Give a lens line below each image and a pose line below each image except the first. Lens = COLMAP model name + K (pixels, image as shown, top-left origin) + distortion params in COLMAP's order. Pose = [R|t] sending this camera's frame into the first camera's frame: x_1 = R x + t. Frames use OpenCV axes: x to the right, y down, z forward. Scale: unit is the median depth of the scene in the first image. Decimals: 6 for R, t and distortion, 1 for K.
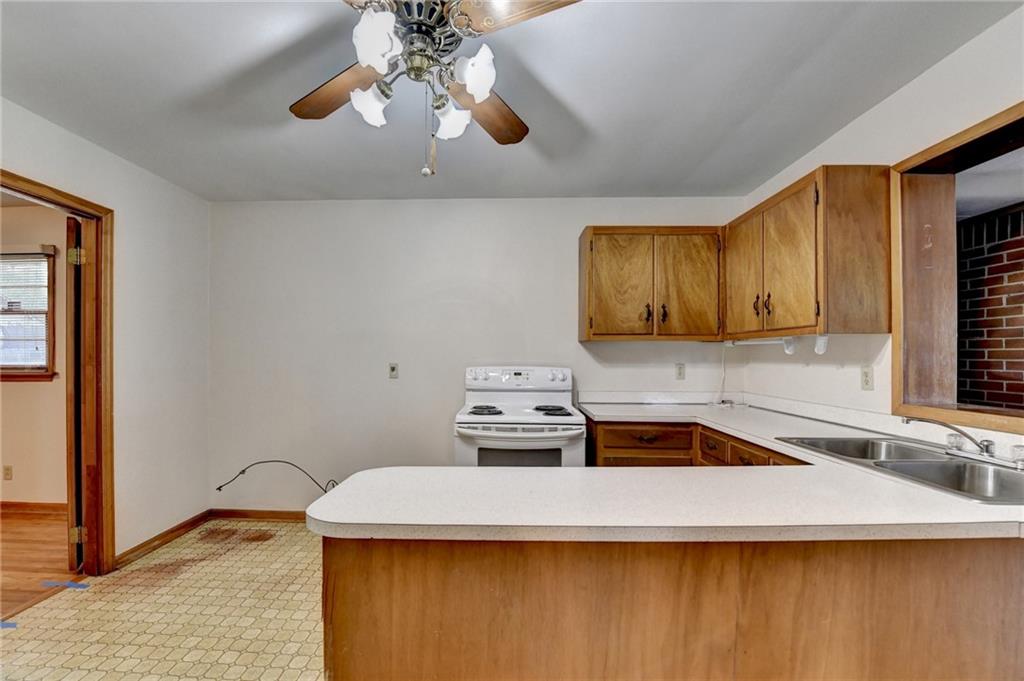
lens RADIAL K [[411.8, 0, 510.1], [0, 411.8, 354.6], [0, 0, 1]] dist [-0.016249, -0.001691]
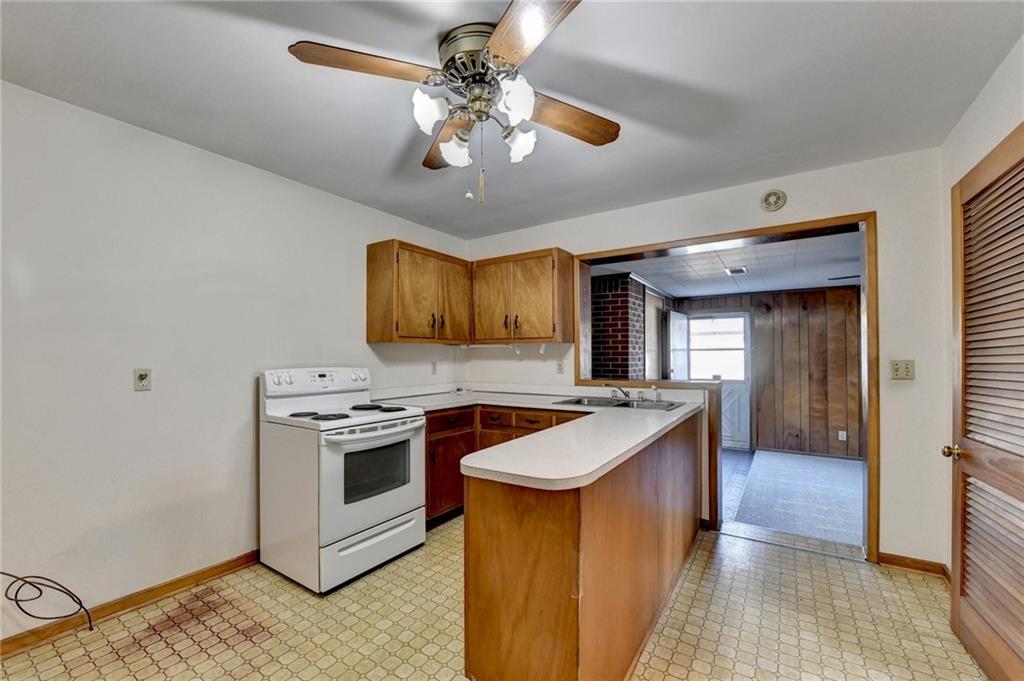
lens RADIAL K [[411.8, 0, 503.3], [0, 411.8, 346.6], [0, 0, 1]] dist [-0.016249, -0.001691]
pose [[0.546795, 0.012961, 0.837167, -0.603735], [0.003738, 0.999832, -0.017921, -0.001008], [-0.837258, 0.012928, 0.546654, 0.157727]]
